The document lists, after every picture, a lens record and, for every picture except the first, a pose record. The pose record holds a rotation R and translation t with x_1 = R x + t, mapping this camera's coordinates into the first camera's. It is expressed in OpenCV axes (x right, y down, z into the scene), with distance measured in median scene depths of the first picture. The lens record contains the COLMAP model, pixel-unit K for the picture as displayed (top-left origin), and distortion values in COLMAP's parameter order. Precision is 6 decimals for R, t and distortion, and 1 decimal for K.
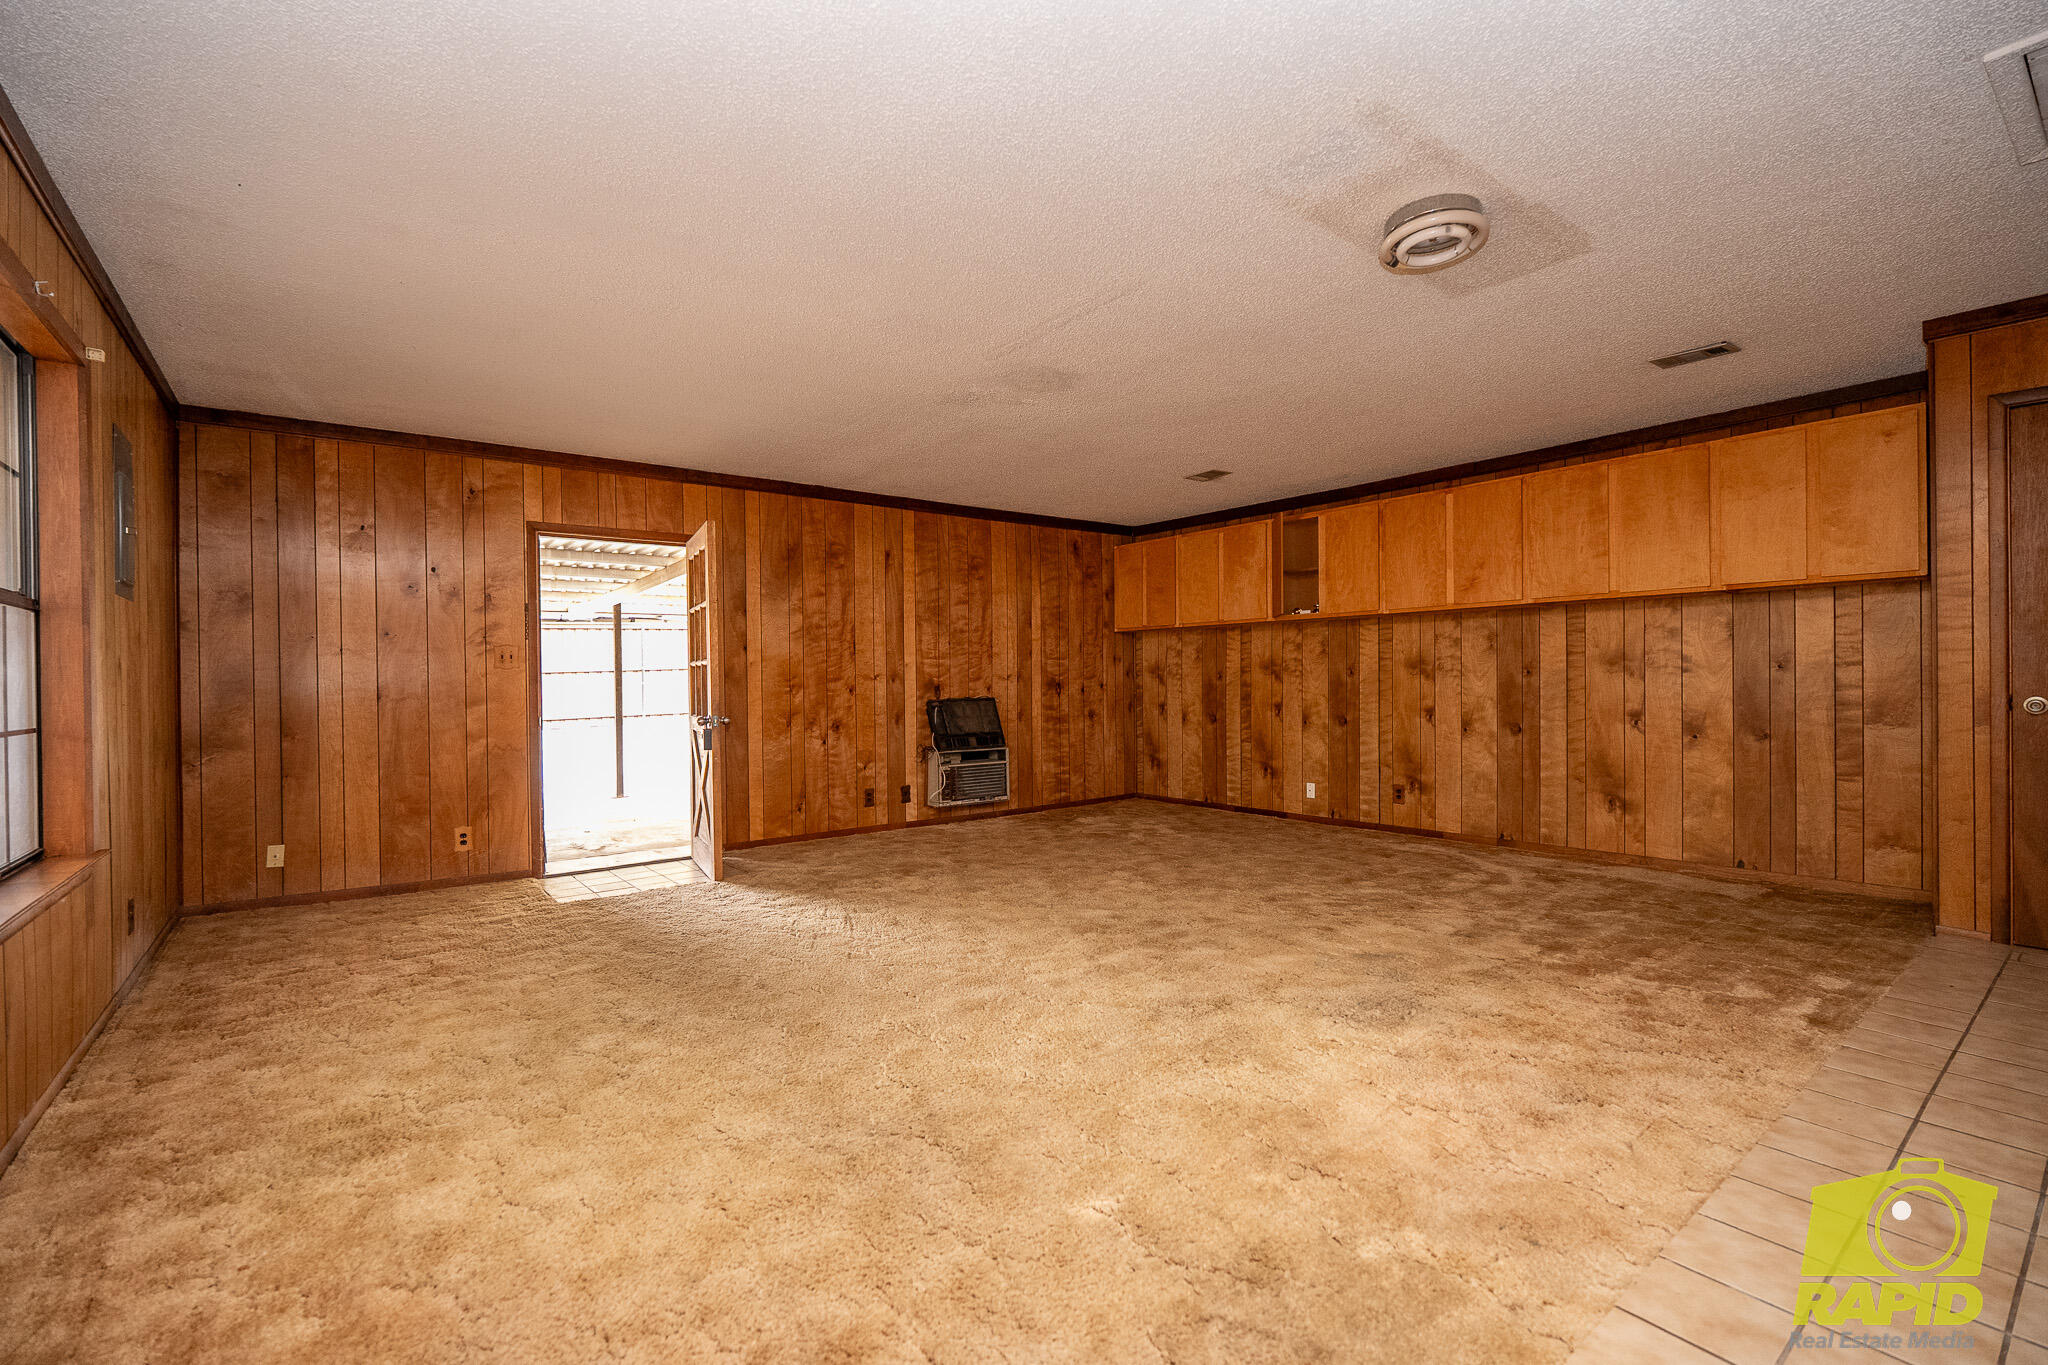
lens RADIAL K [[895.8, 0, 1022.9], [0, 895.8, 683.3], [0, 0, 1]] dist [-0.007055, 0.001012]
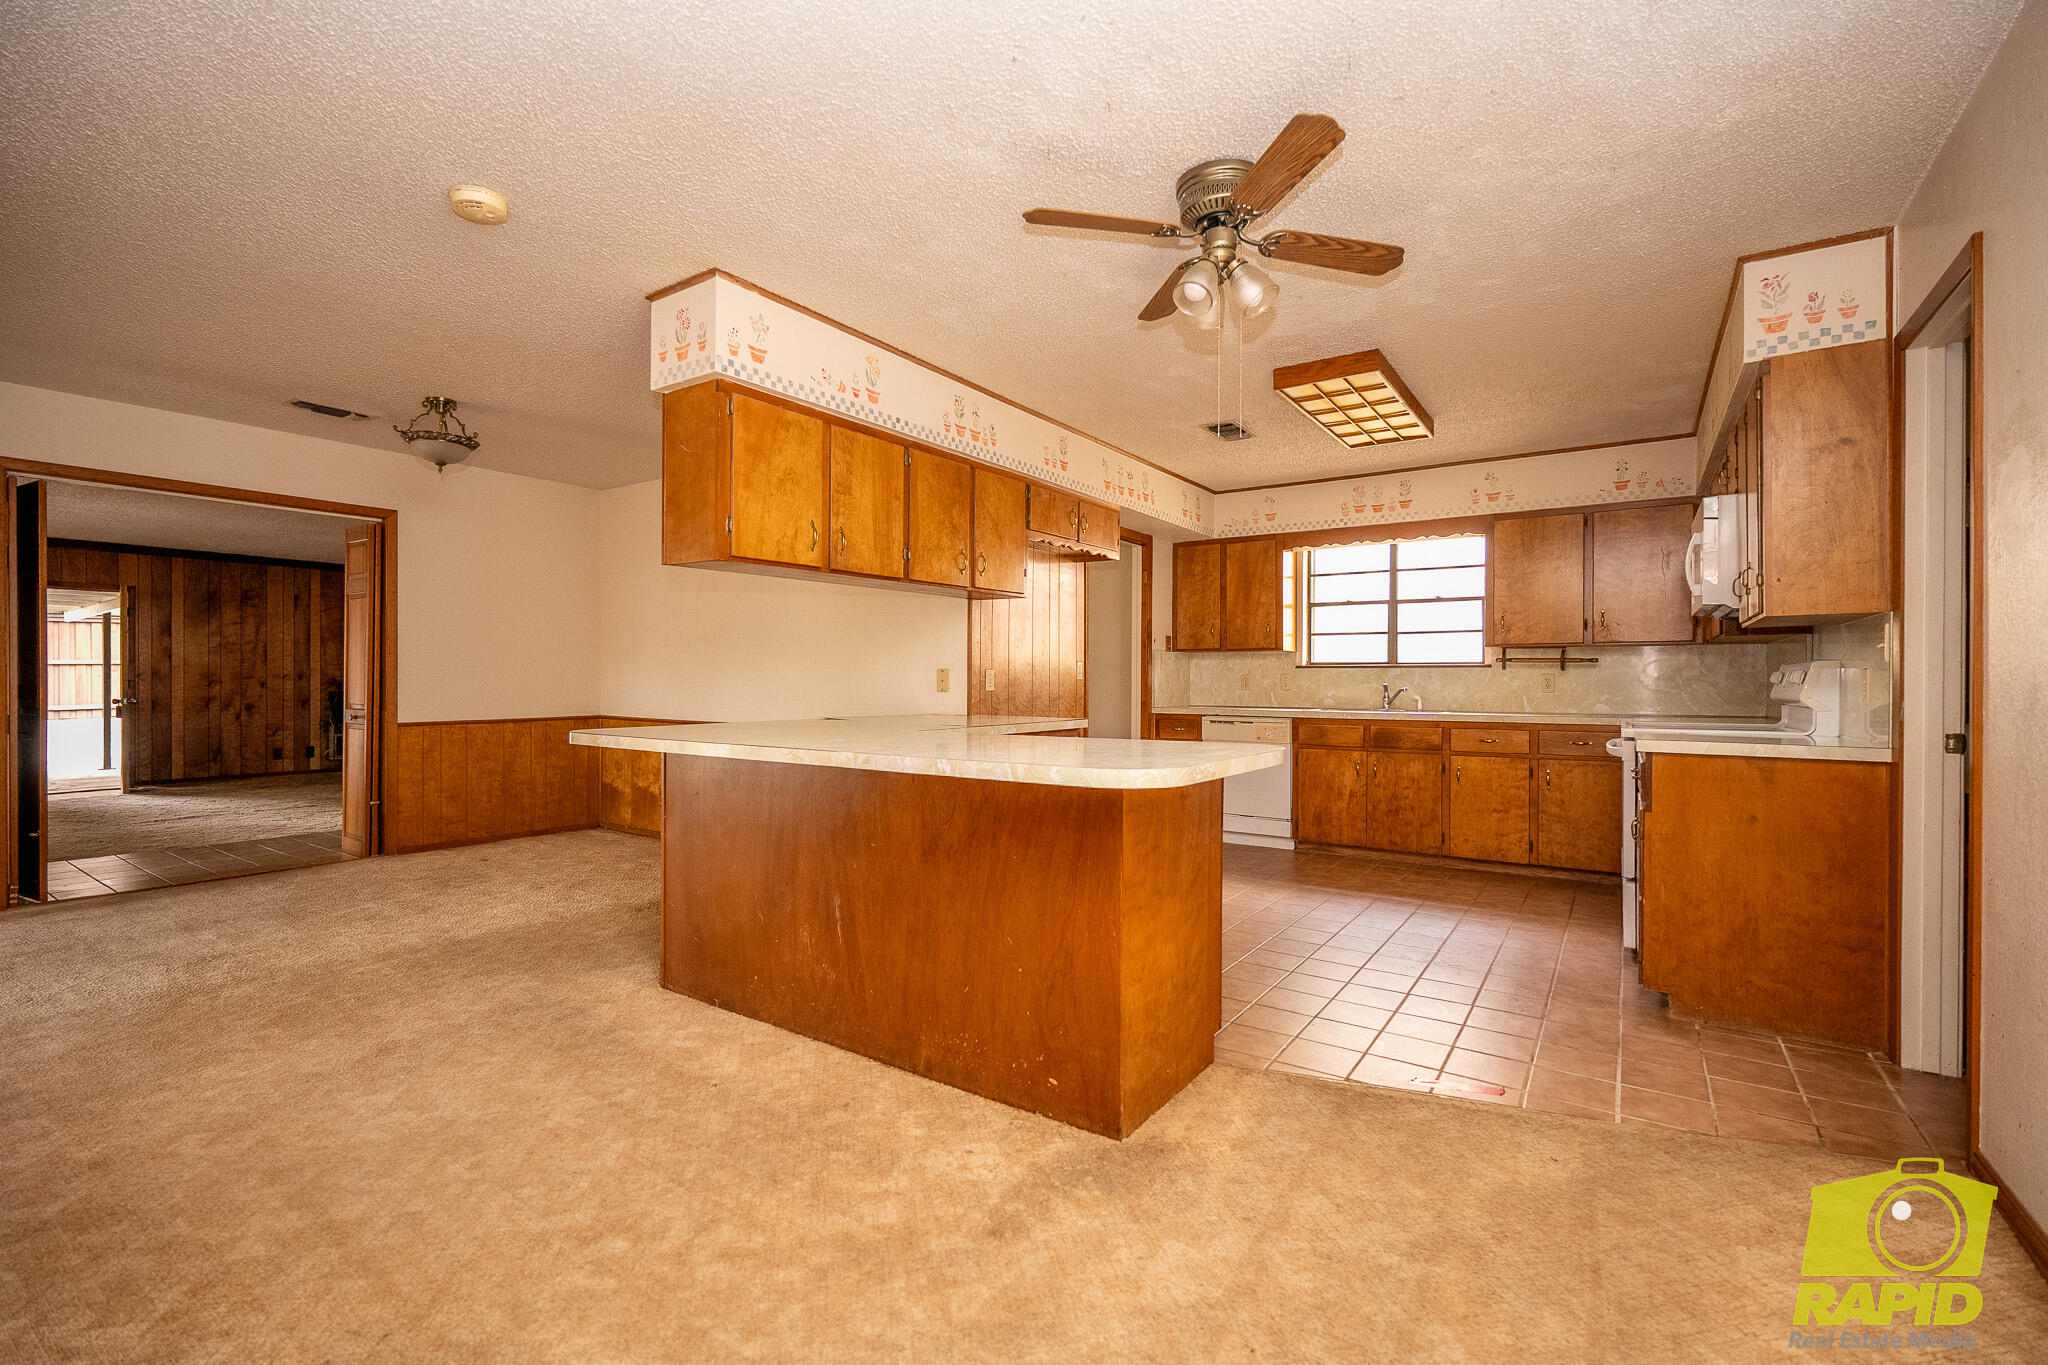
lens RADIAL K [[895.8, 0, 1023.7], [0, 895.8, 684.2], [0, 0, 1]] dist [-0.007055, 0.001012]
pose [[0.948590, 0.014165, 0.316191, 0.542796], [-0.015395, 0.999881, 0.001393, -0.015032], [-0.316133, -0.006189, 0.948695, -0.844084]]
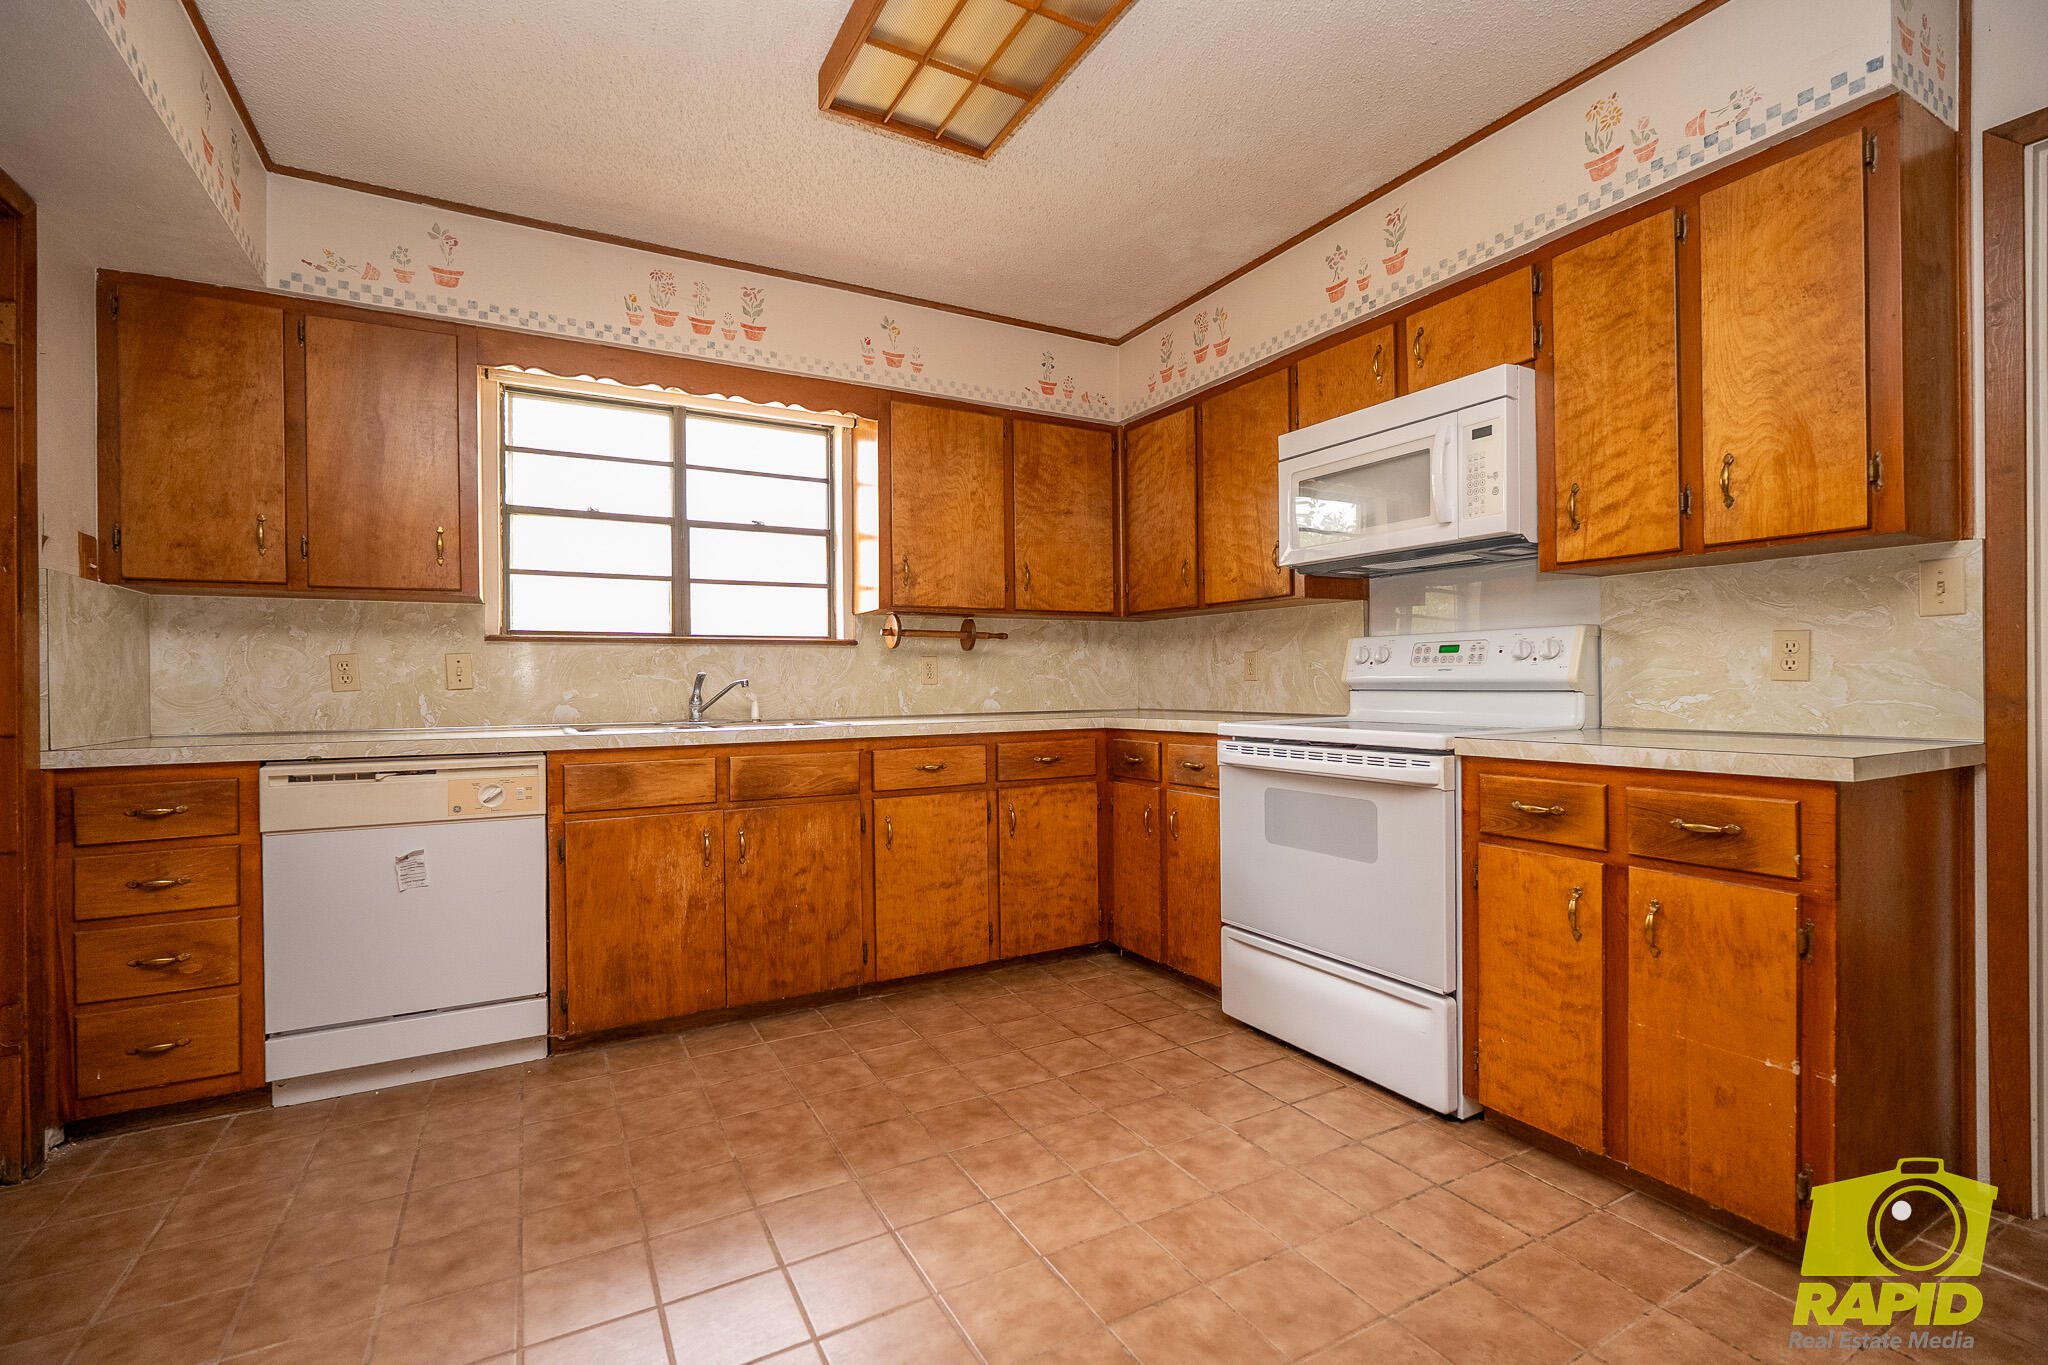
lens RADIAL K [[895.8, 0, 1021.7], [0, 895.8, 679.7], [0, 0, 1]] dist [-0.007055, 0.001012]
pose [[0.141516, 0.010152, 0.989884, 0.719654], [0.006565, 0.999916, -0.011193, -0.010050], [-0.989914, 0.008083, 0.141437, -0.370549]]
